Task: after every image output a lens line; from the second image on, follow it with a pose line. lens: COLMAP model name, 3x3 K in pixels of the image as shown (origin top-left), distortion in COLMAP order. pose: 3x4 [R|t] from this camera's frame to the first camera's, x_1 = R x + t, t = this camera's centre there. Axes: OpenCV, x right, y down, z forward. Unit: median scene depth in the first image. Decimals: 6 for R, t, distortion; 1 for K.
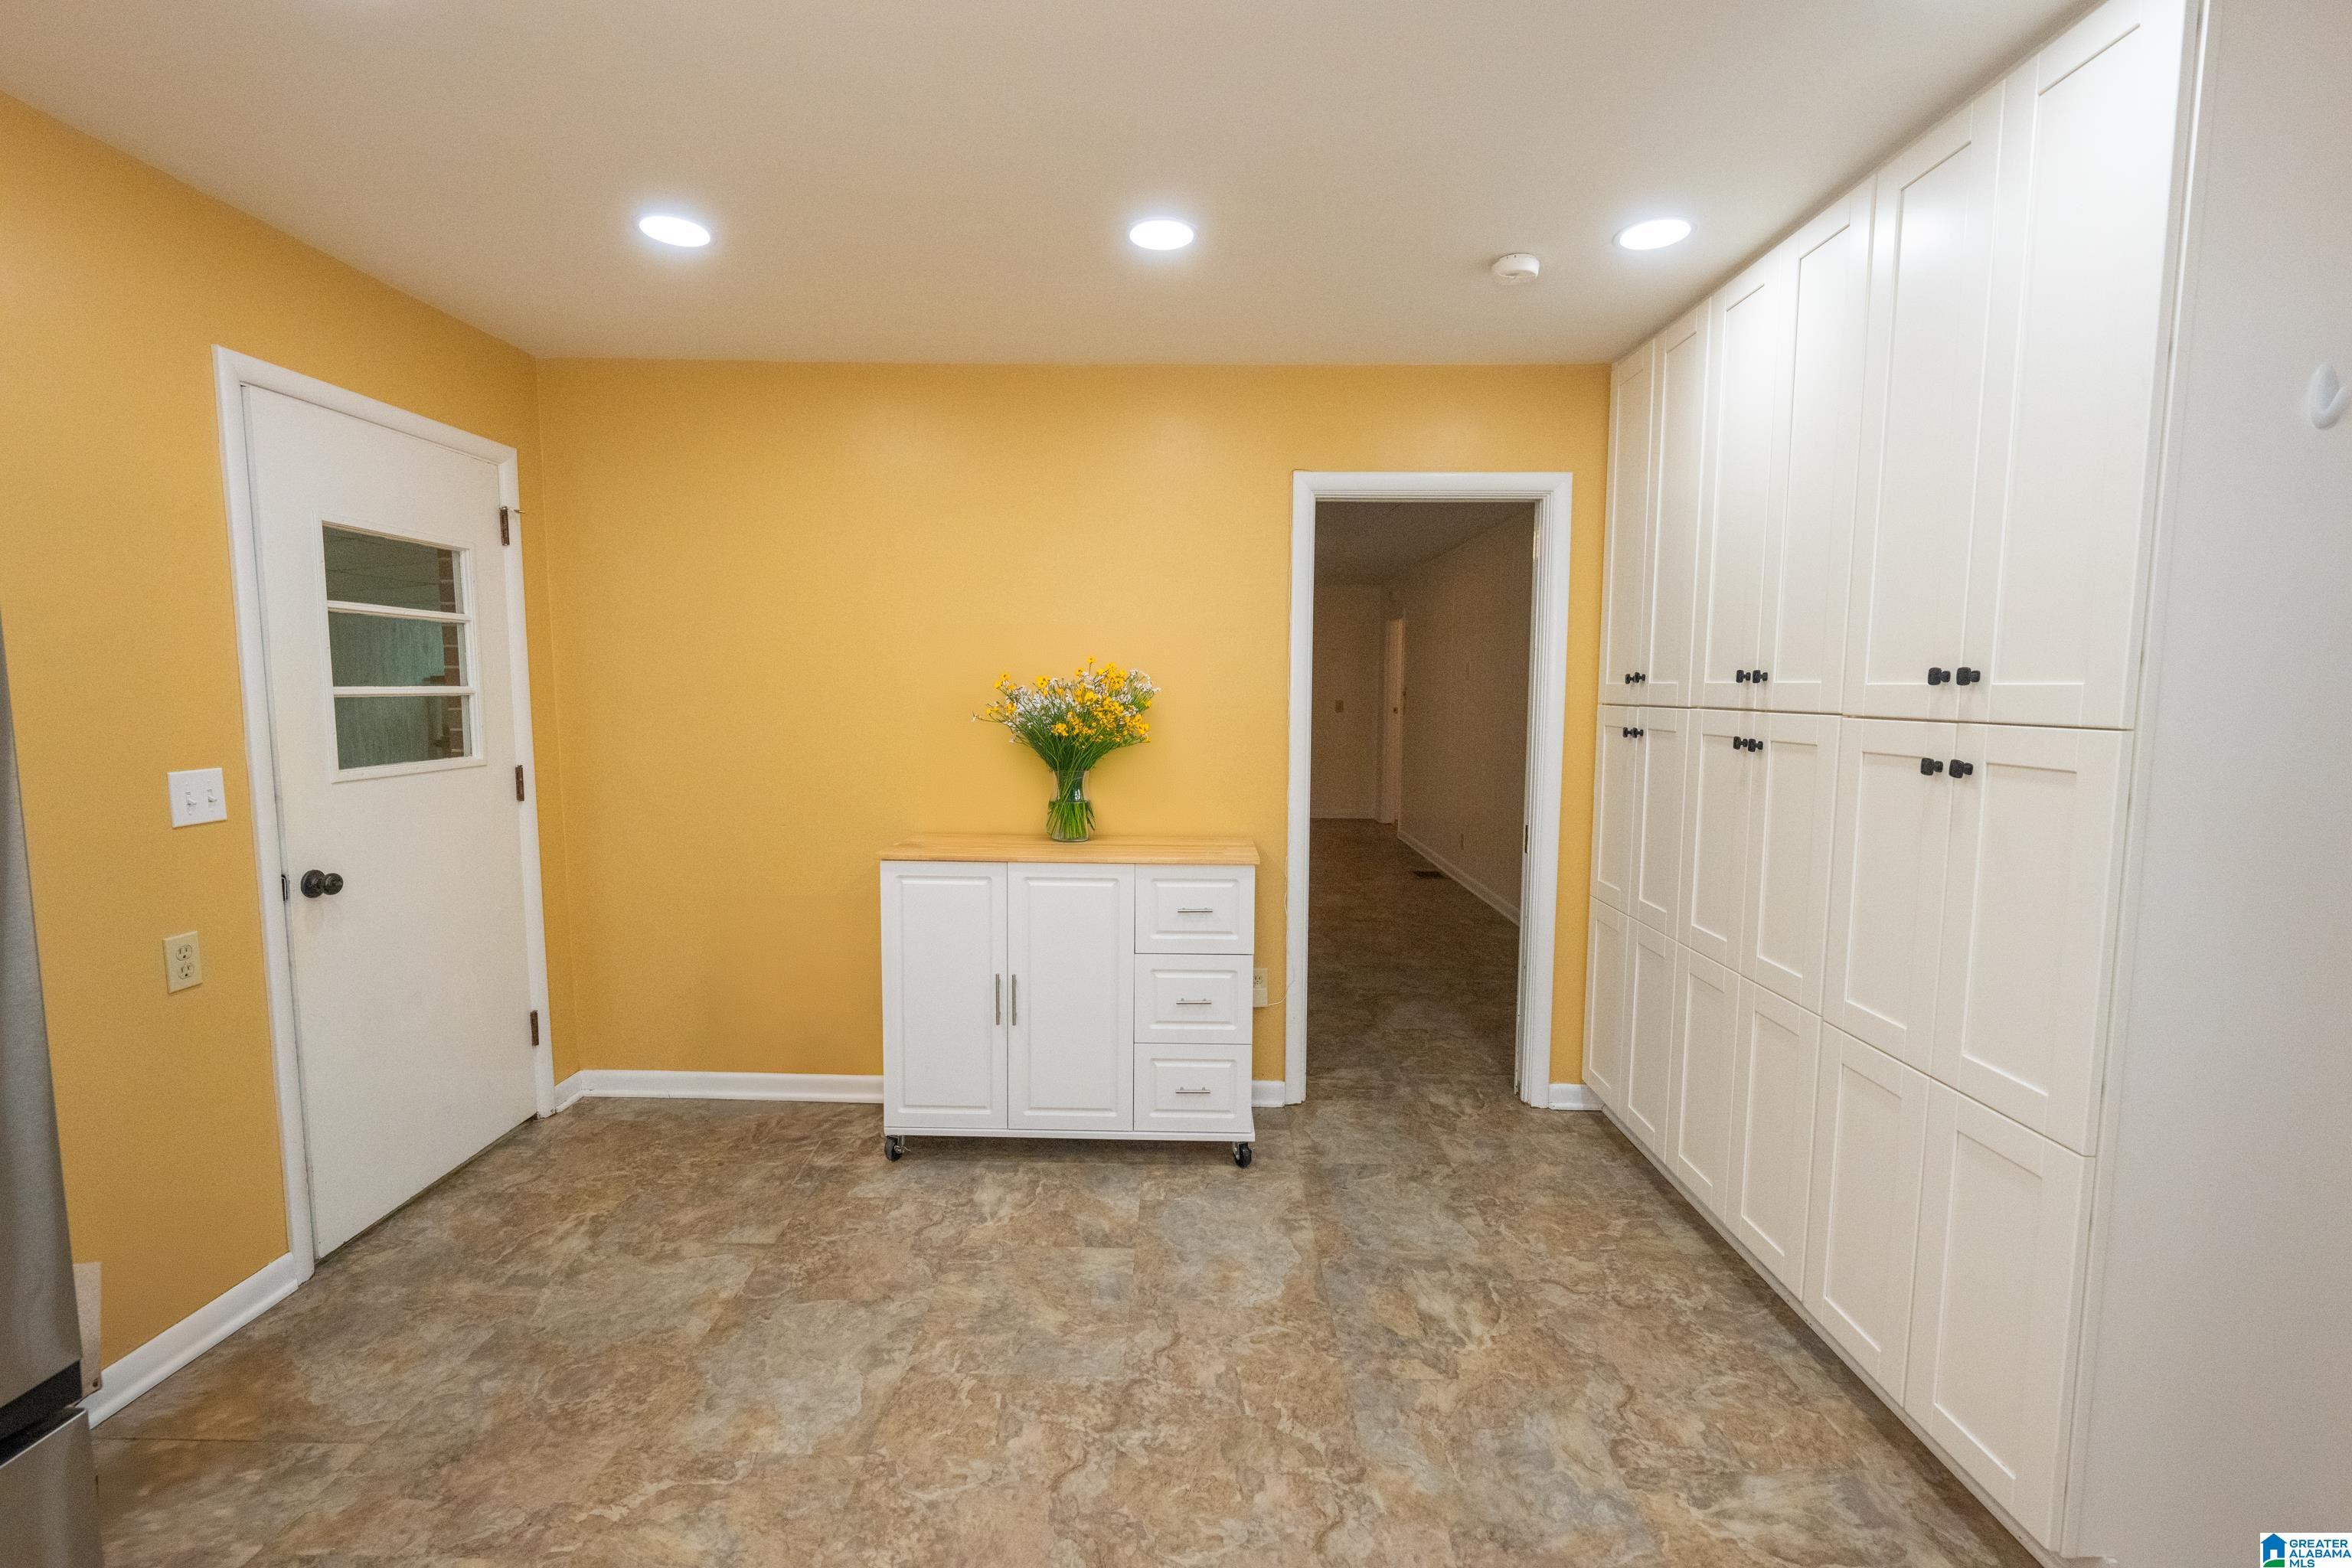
lens RADIAL K [[1000.3, 0, 1174.3], [0, 1000.3, 775.0], [0, 0, 1]] dist [0.001749, 0.000599]
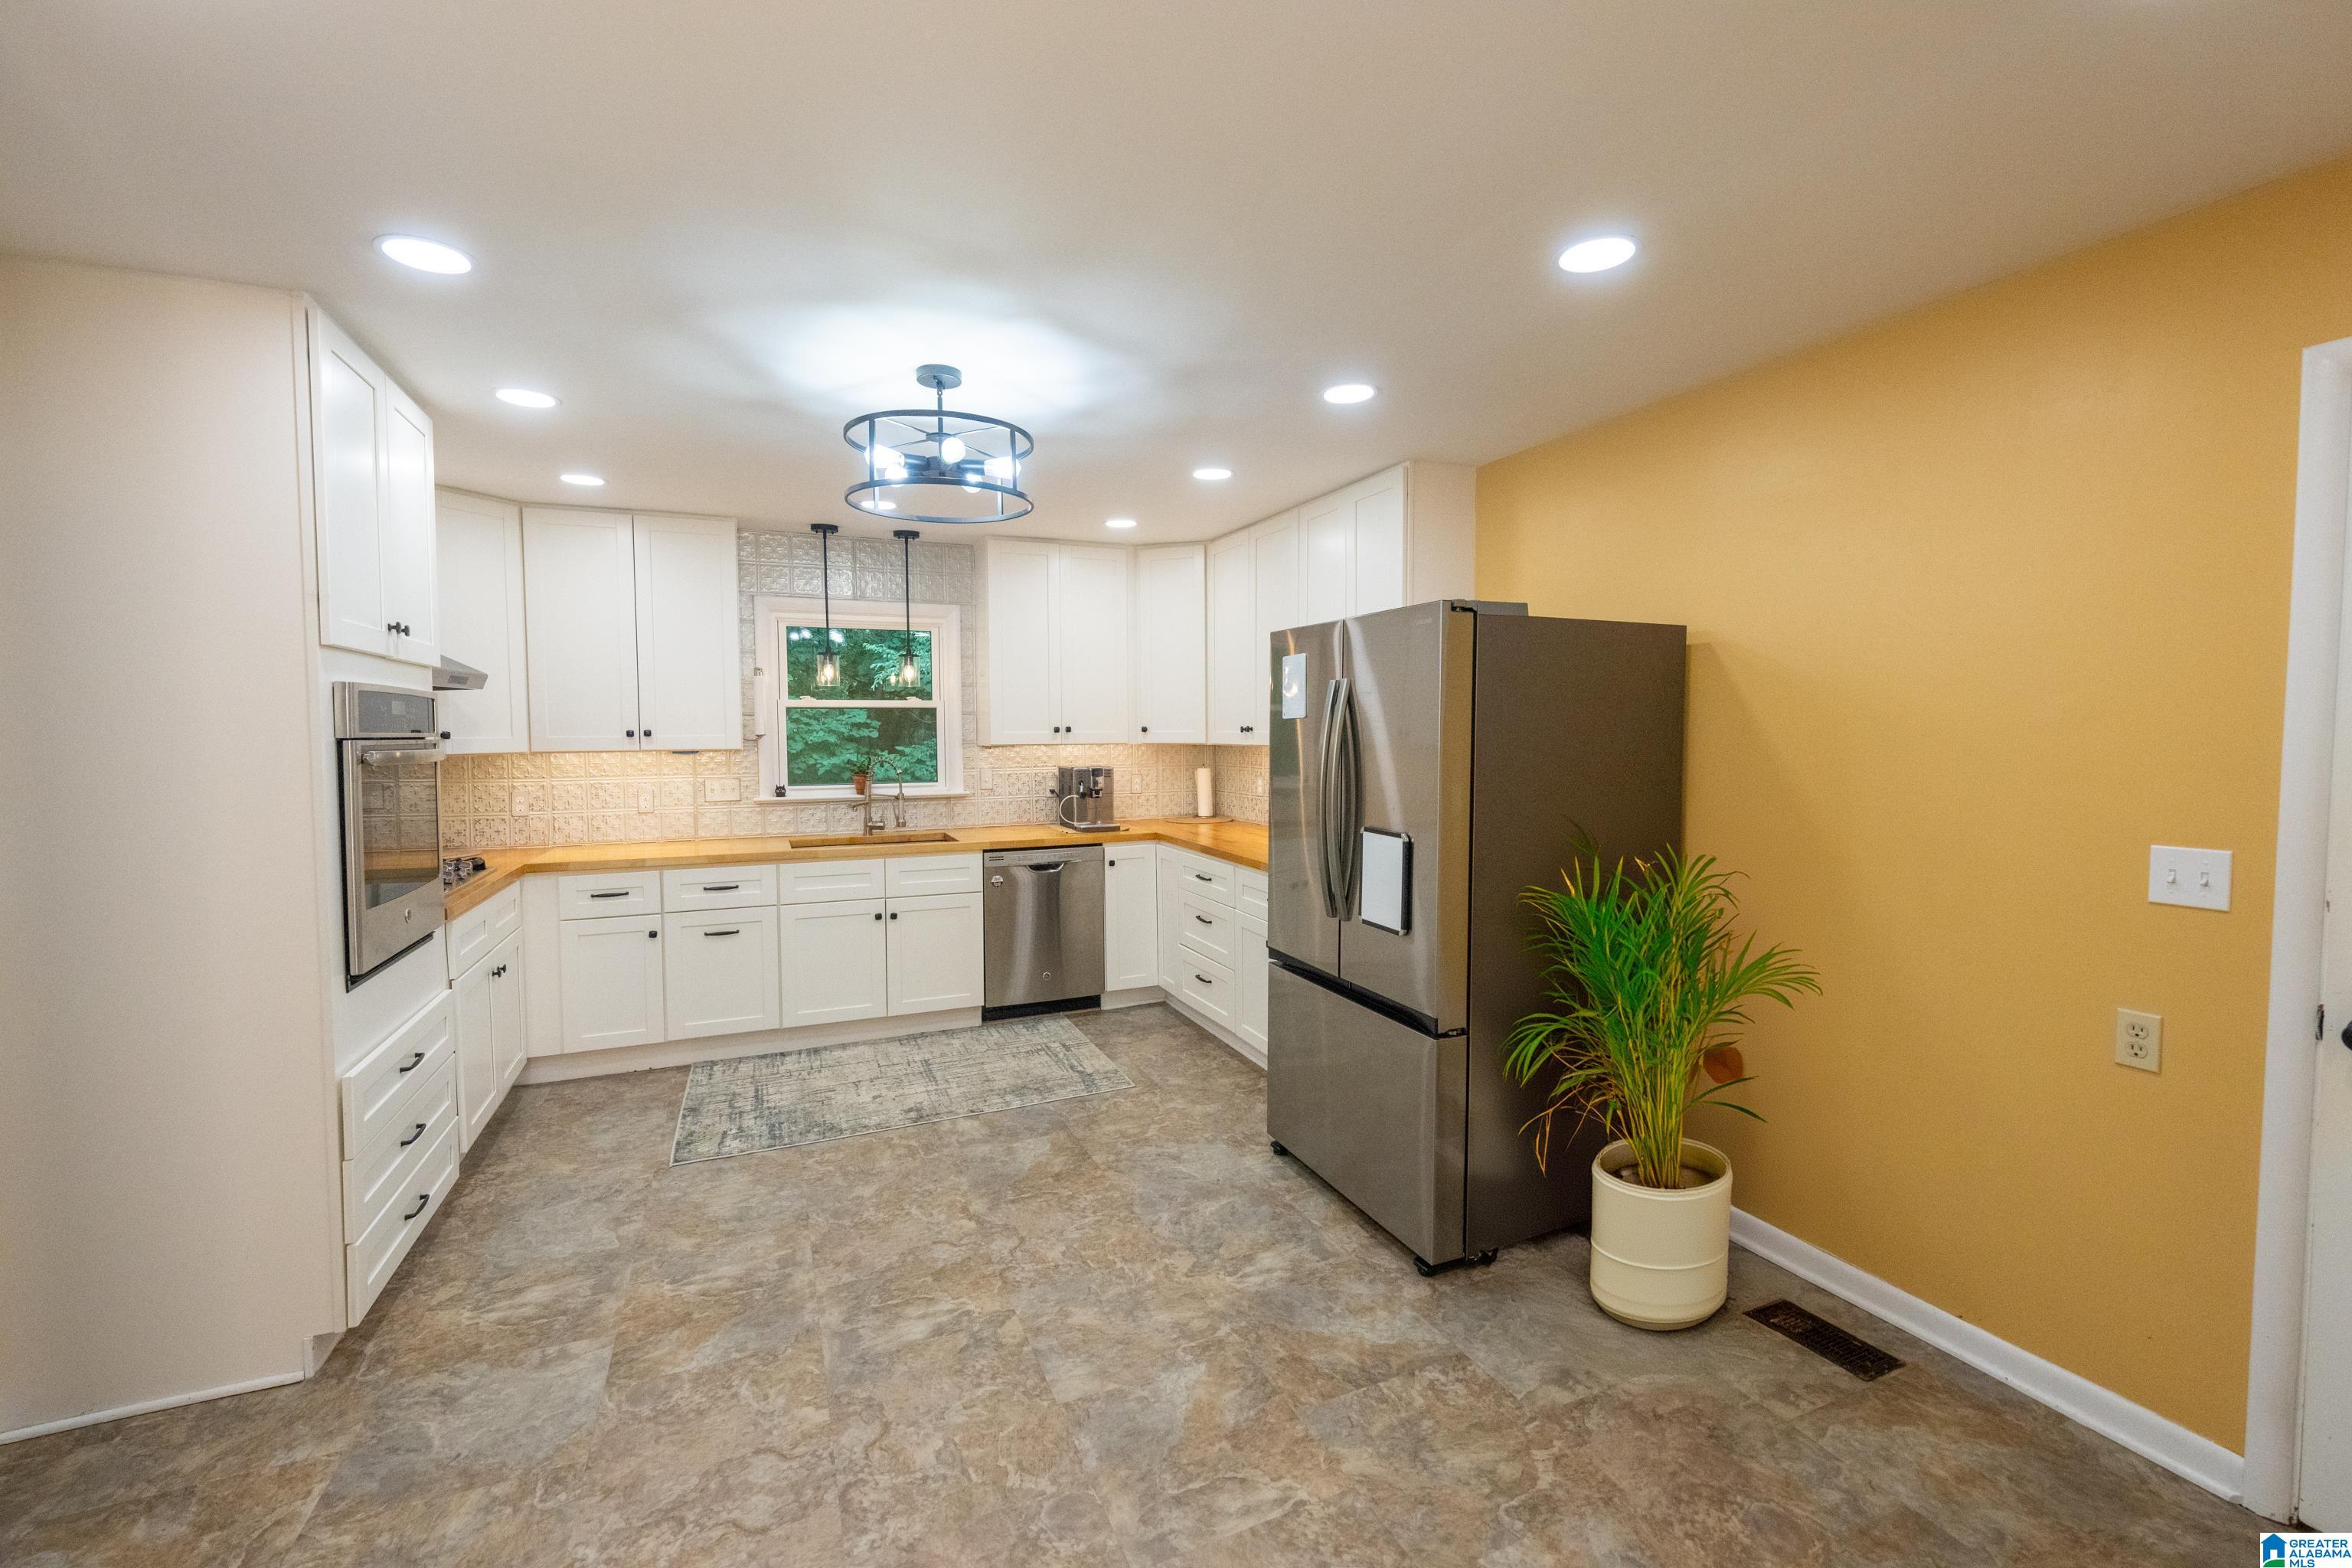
lens RADIAL K [[980.9, 0, 1174.6], [0, 980.9, 777.8], [0, 0, 1]] dist [0.000503, 0.000463]
pose [[-0.910438, 0.020253, -0.413149, 0.218756], [-0.040504, 0.989636, 0.137770, -0.142095], [0.411658, 0.142165, -0.900182, 1.304537]]
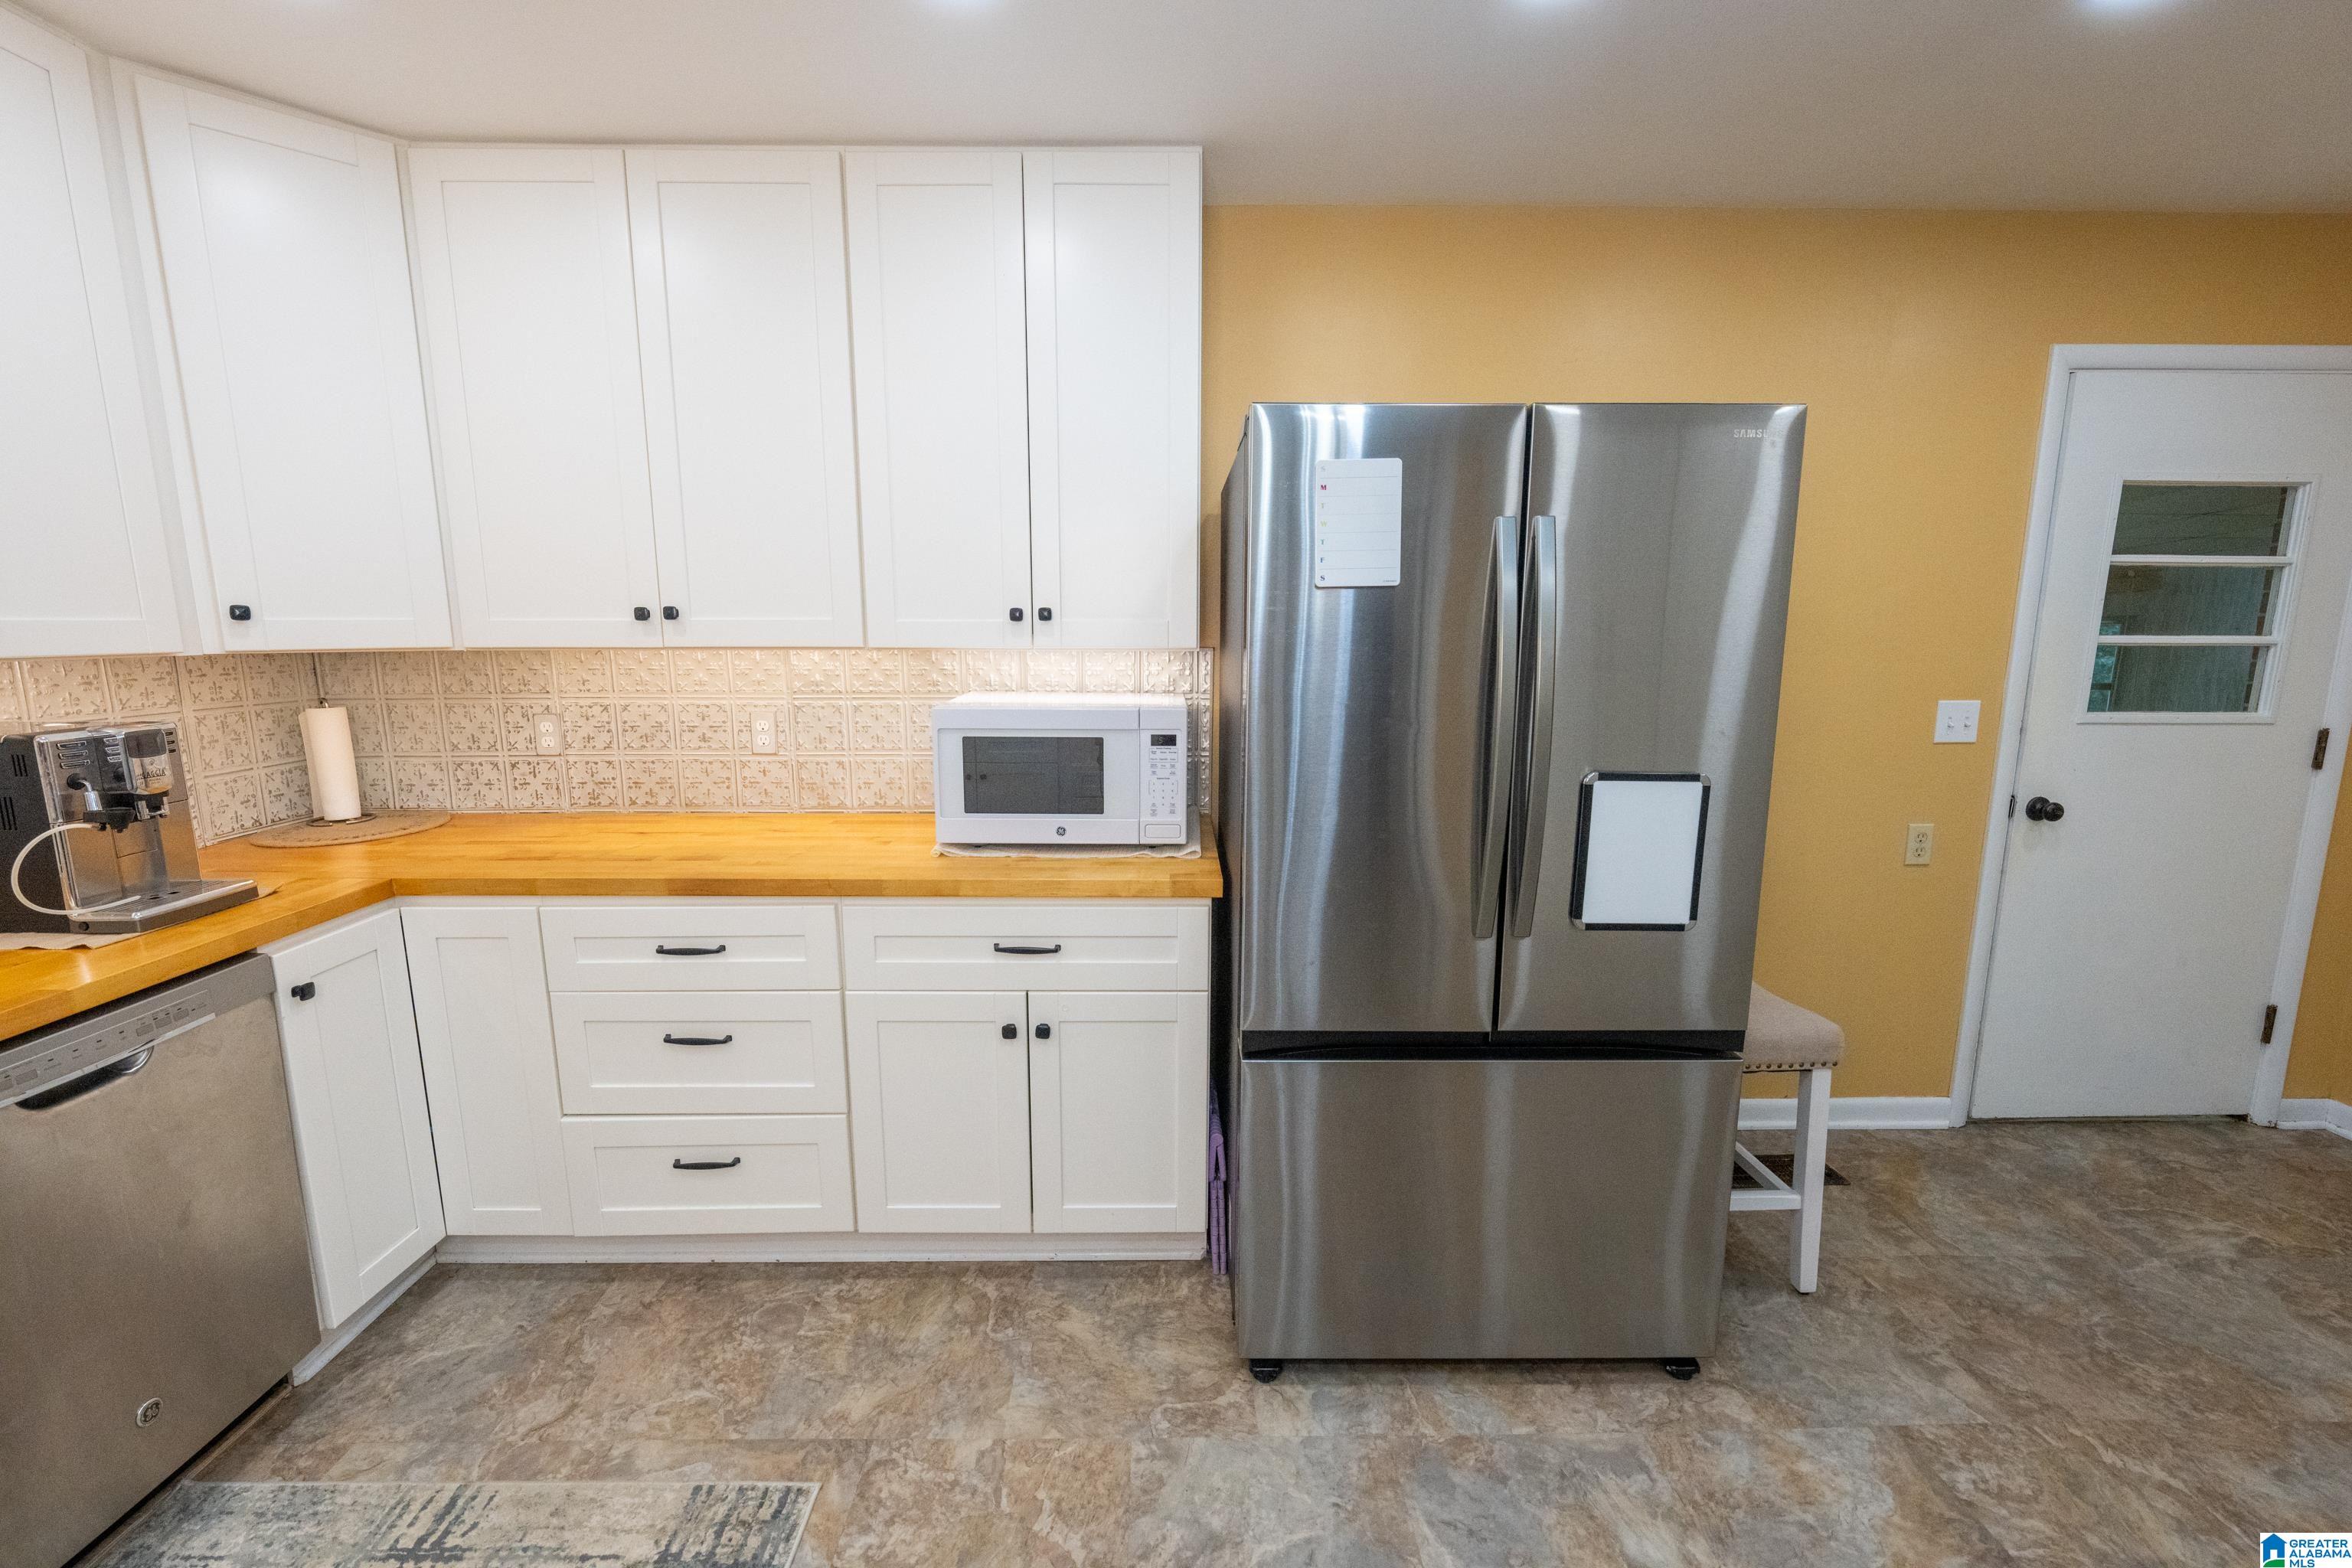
lens RADIAL K [[980.9, 0, 1174.6], [0, 980.9, 777.8], [0, 0, 1]] dist [0.000503, 0.000463]
pose [[0.036349, 0.154425, -0.987336, 0.212731], [-0.096375, 0.983925, 0.150344, 0.000712], [0.994681, 0.089689, 0.050648, -0.040559]]
